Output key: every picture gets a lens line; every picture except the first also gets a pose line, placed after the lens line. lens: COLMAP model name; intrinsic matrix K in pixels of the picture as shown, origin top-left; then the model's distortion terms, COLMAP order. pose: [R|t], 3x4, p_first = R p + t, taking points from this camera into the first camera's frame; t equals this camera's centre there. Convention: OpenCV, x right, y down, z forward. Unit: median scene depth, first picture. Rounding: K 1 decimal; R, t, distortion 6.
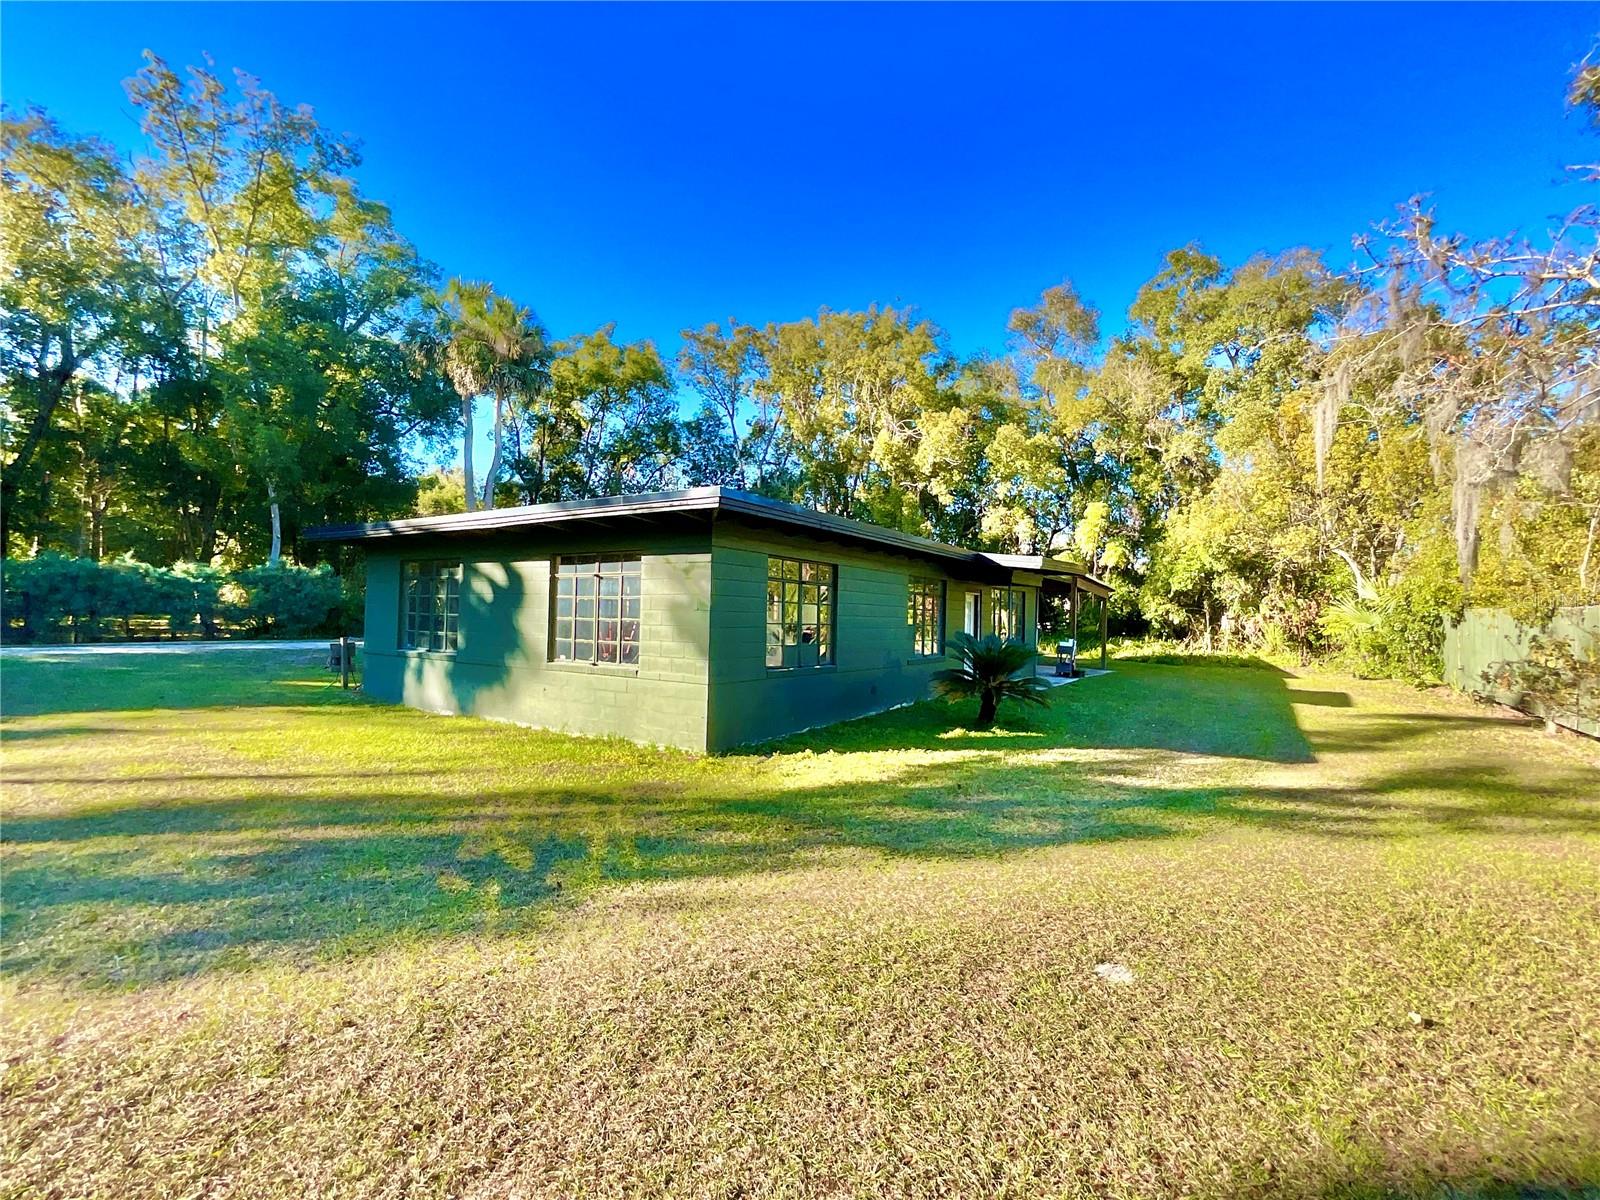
lens RADIAL K [[726.3, 0, 800.0], [0, 726.3, 600.0], [0, 0, 1]] dist [-0.011687, 0.007386]
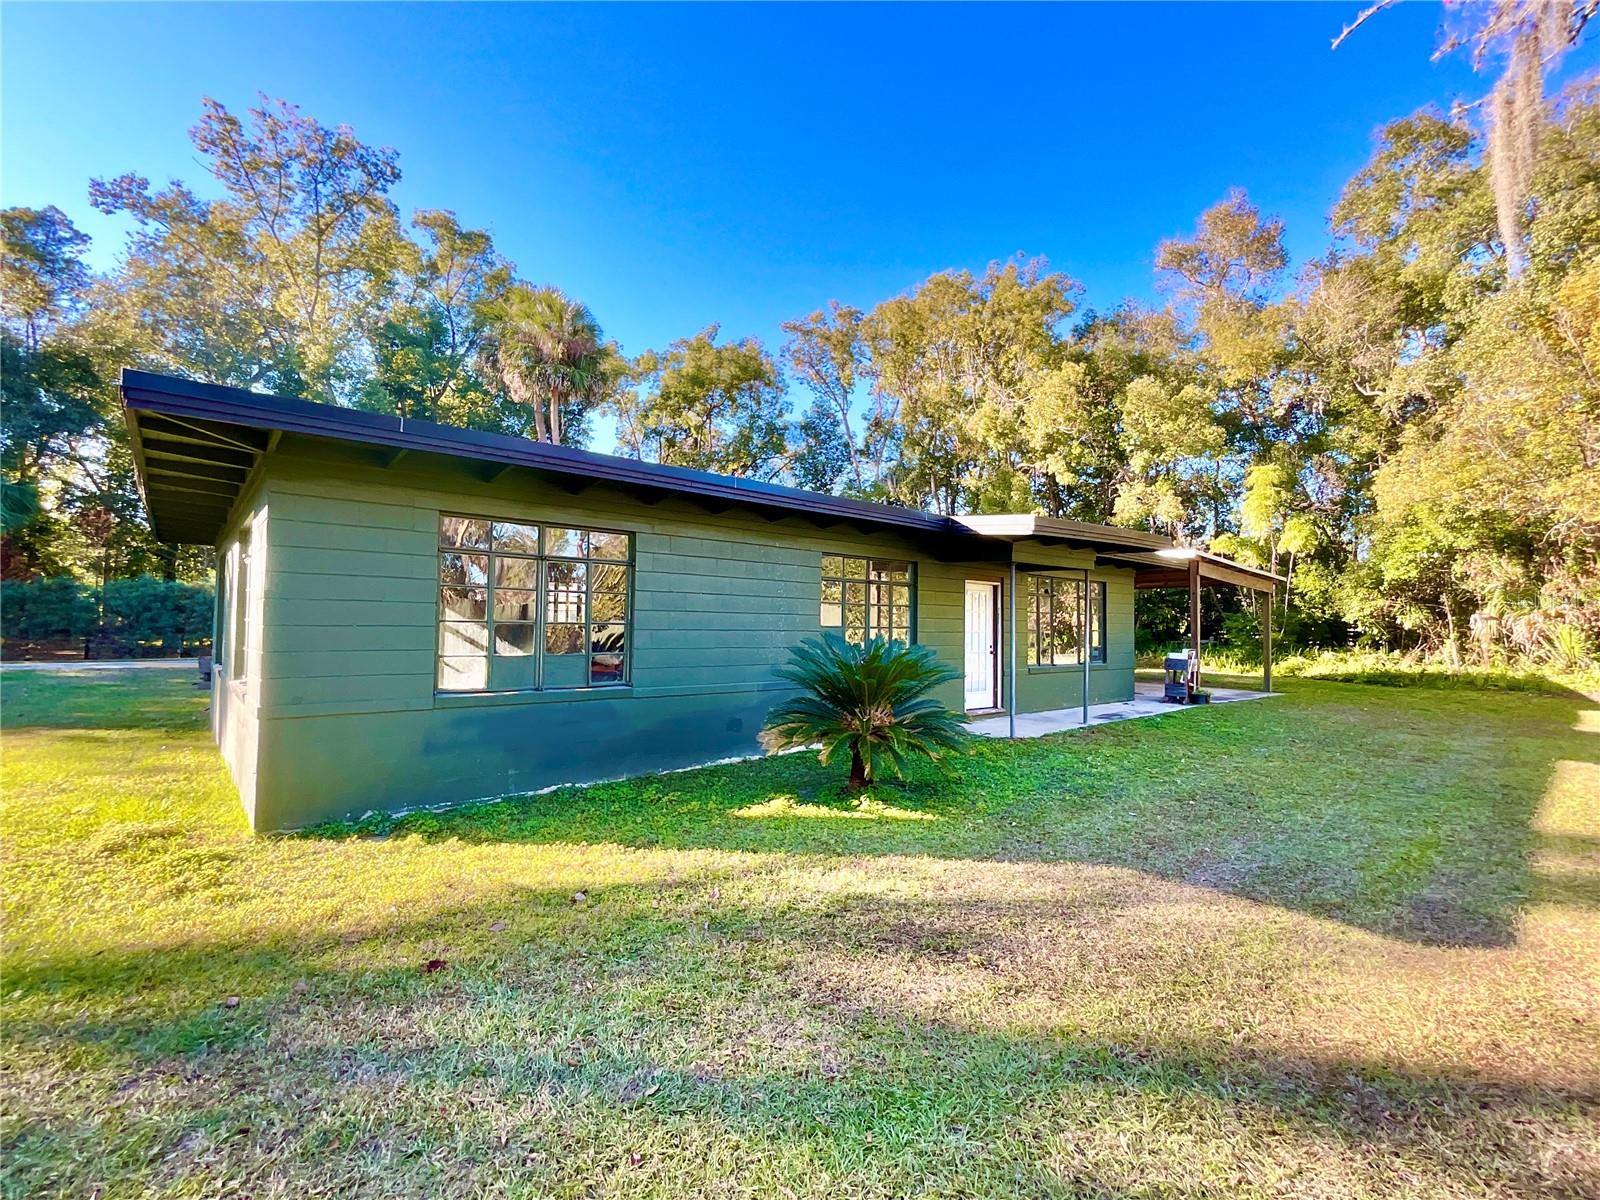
lens RADIAL K [[726.3, 0, 800.0], [0, 726.3, 600.0], [0, 0, 1]] dist [-0.011687, 0.007386]
pose [[0.963505, -0.024378, -0.266577, 0.147942], [0.018320, 0.999515, -0.025191, 0.012889], [0.267061, 0.019388, 0.963484, 0.168200]]
